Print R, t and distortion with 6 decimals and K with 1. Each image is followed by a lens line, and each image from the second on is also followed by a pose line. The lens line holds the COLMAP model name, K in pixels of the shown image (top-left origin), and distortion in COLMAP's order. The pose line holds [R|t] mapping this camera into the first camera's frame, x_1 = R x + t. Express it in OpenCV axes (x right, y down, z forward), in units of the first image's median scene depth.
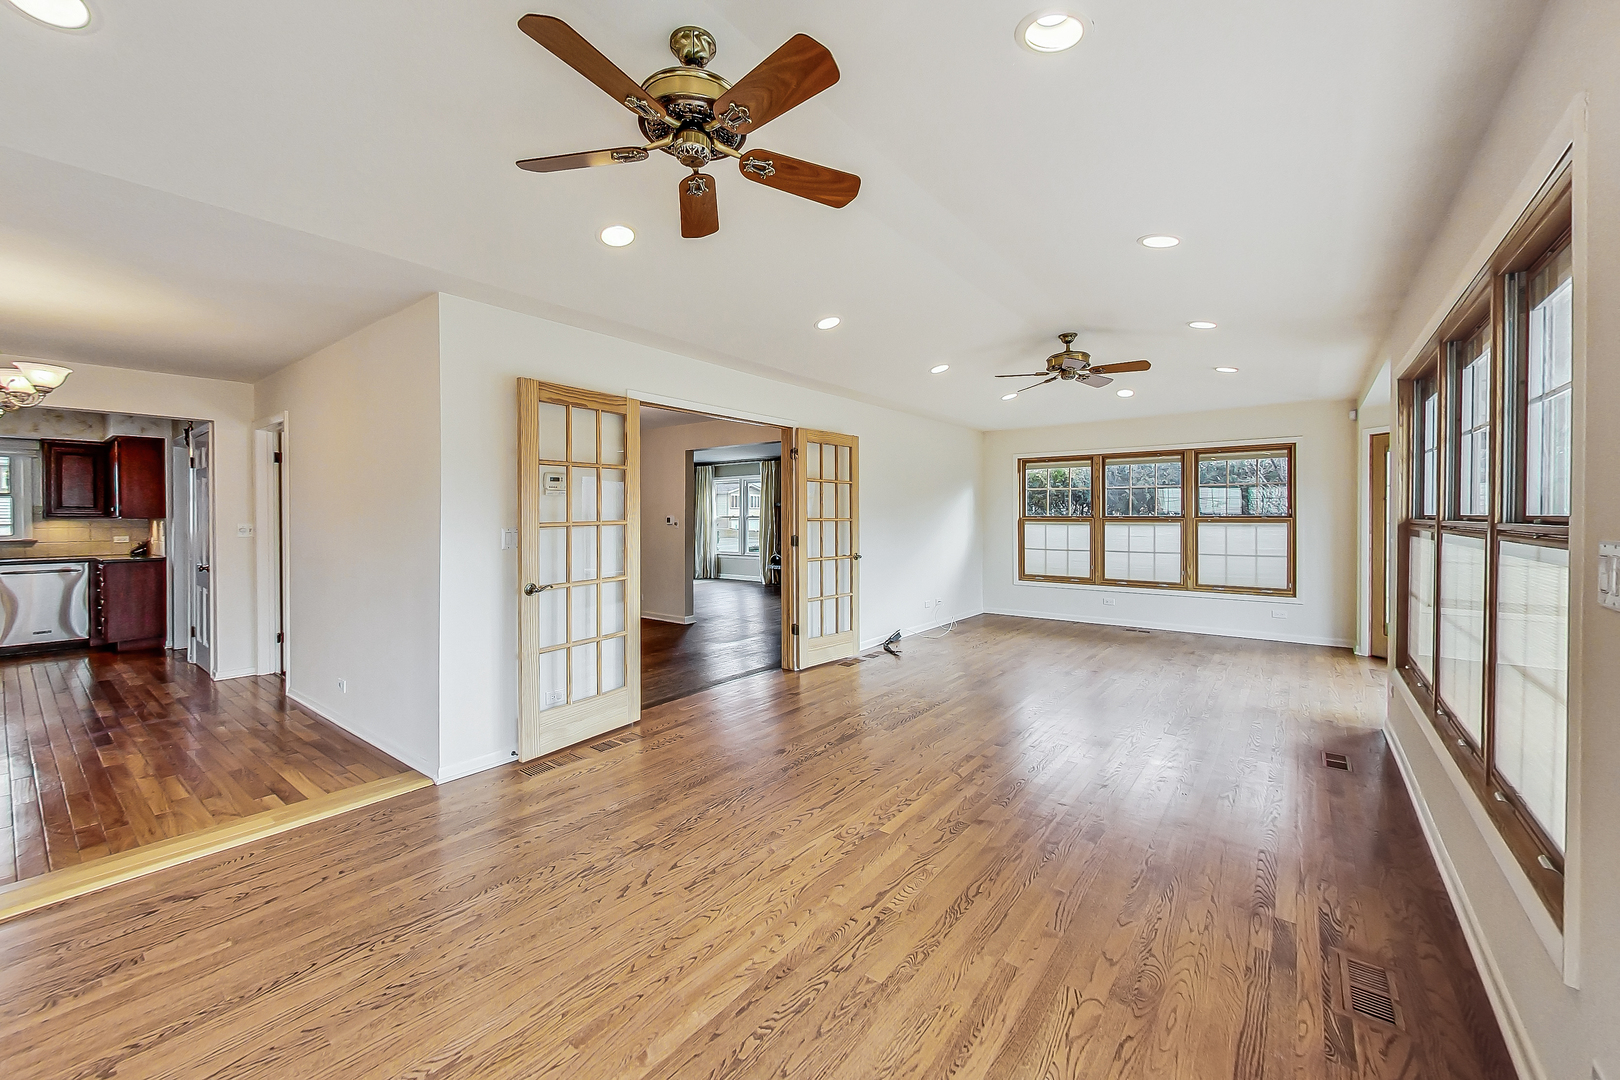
lens RADIAL K [[631.2, 0, 807.4], [0, 631.2, 523.3], [0, 0, 1]] dist [-0.000819, 0.000172]
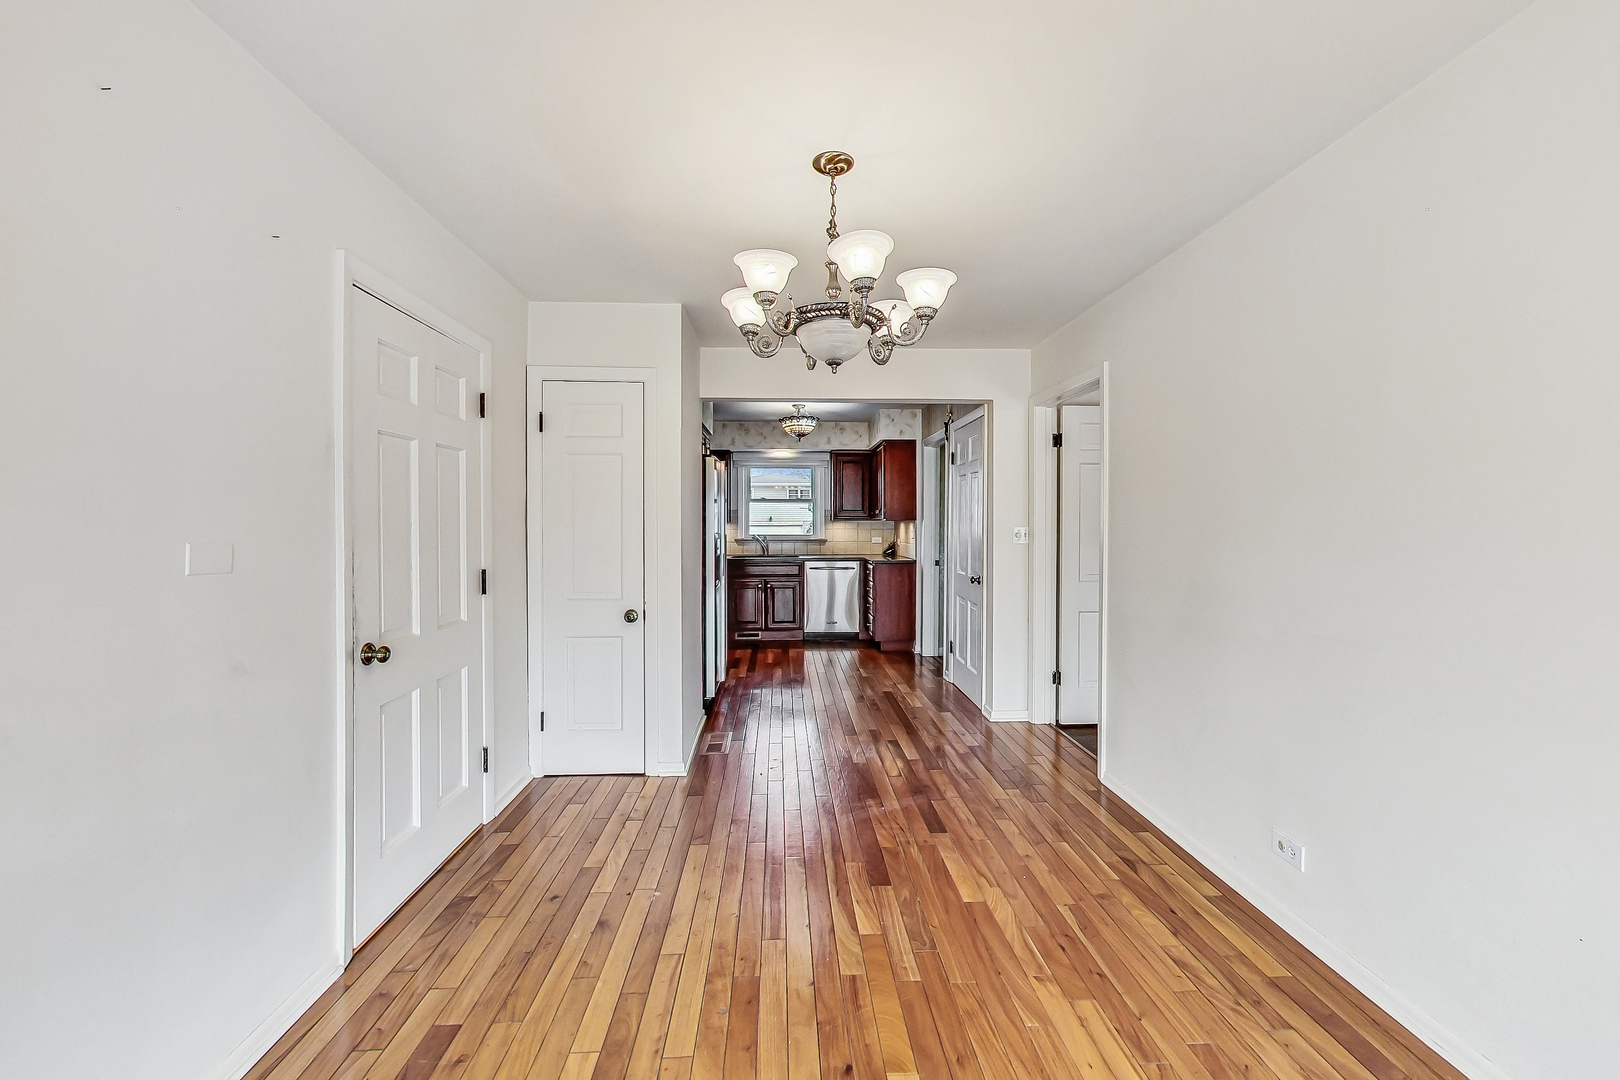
lens RADIAL K [[631.2, 0, 807.4], [0, 631.2, 523.3], [0, 0, 1]] dist [-0.000819, 0.000172]
pose [[0.646557, 0.005303, -0.762847, -0.383040], [-0.010537, 0.999943, -0.001980, -0.000050], [0.762793, 0.009318, 0.646576, 0.238748]]
